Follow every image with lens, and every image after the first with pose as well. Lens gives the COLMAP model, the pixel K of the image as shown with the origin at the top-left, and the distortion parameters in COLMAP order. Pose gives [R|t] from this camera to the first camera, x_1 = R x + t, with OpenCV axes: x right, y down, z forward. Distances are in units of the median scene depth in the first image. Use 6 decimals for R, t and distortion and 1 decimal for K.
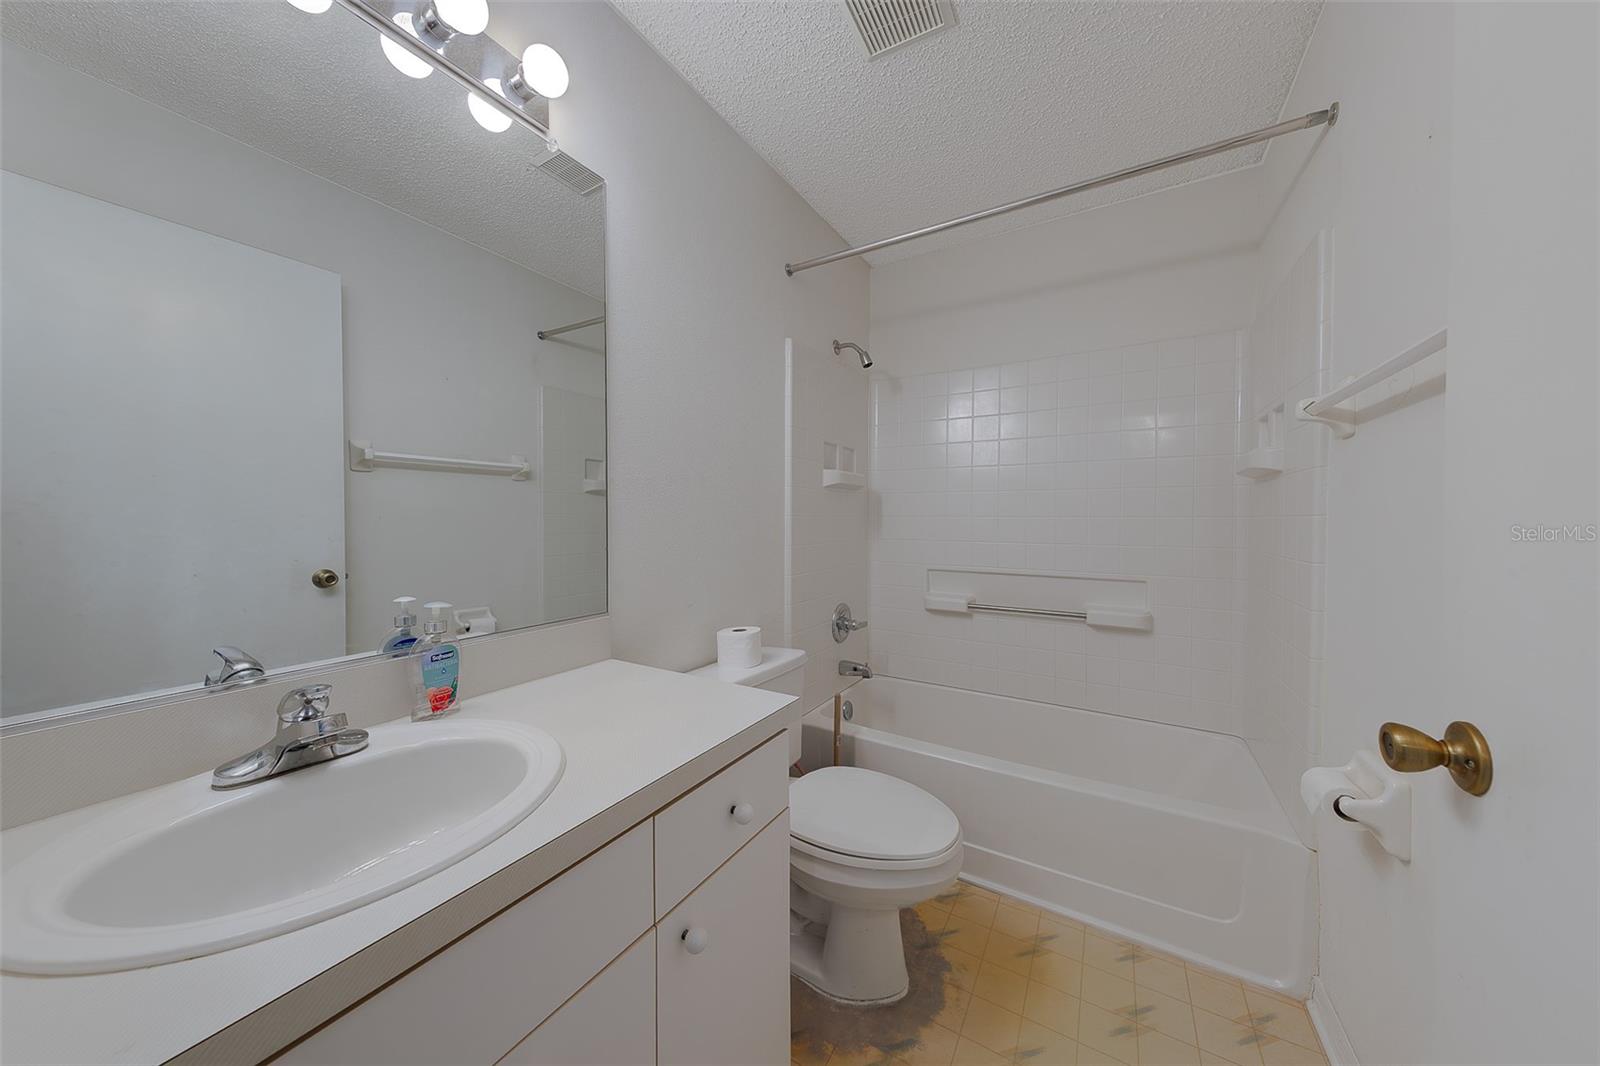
lens RADIAL K [[510.8, 0, 801.2], [0, 510.8, 525.9], [0, 0, 1]] dist [0.011820, -0.000842]
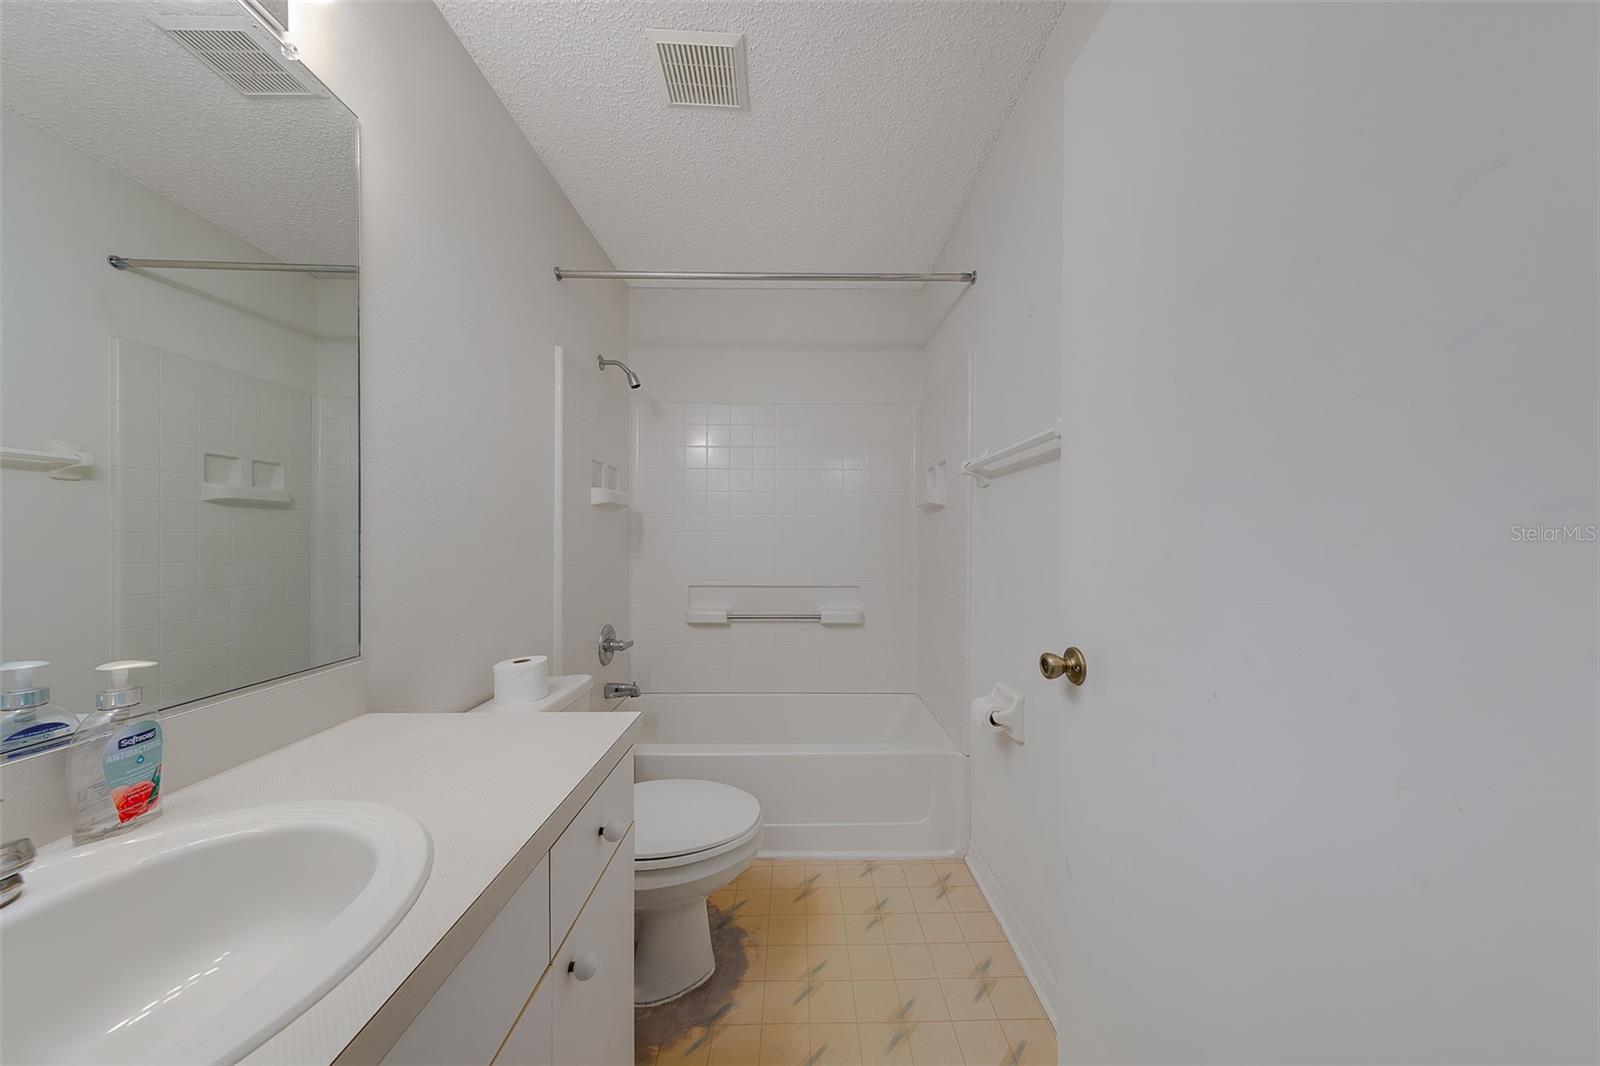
lens RADIAL K [[510.8, 0, 780.6], [0, 510.8, 542.0], [0, 0, 1]] dist [0.011820, -0.000842]
pose [[0.864680, -0.004353, 0.502304, -0.206269], [0.007517, 0.999963, -0.004274, -0.000089], [-0.502267, 0.007471, 0.864680, -0.025111]]
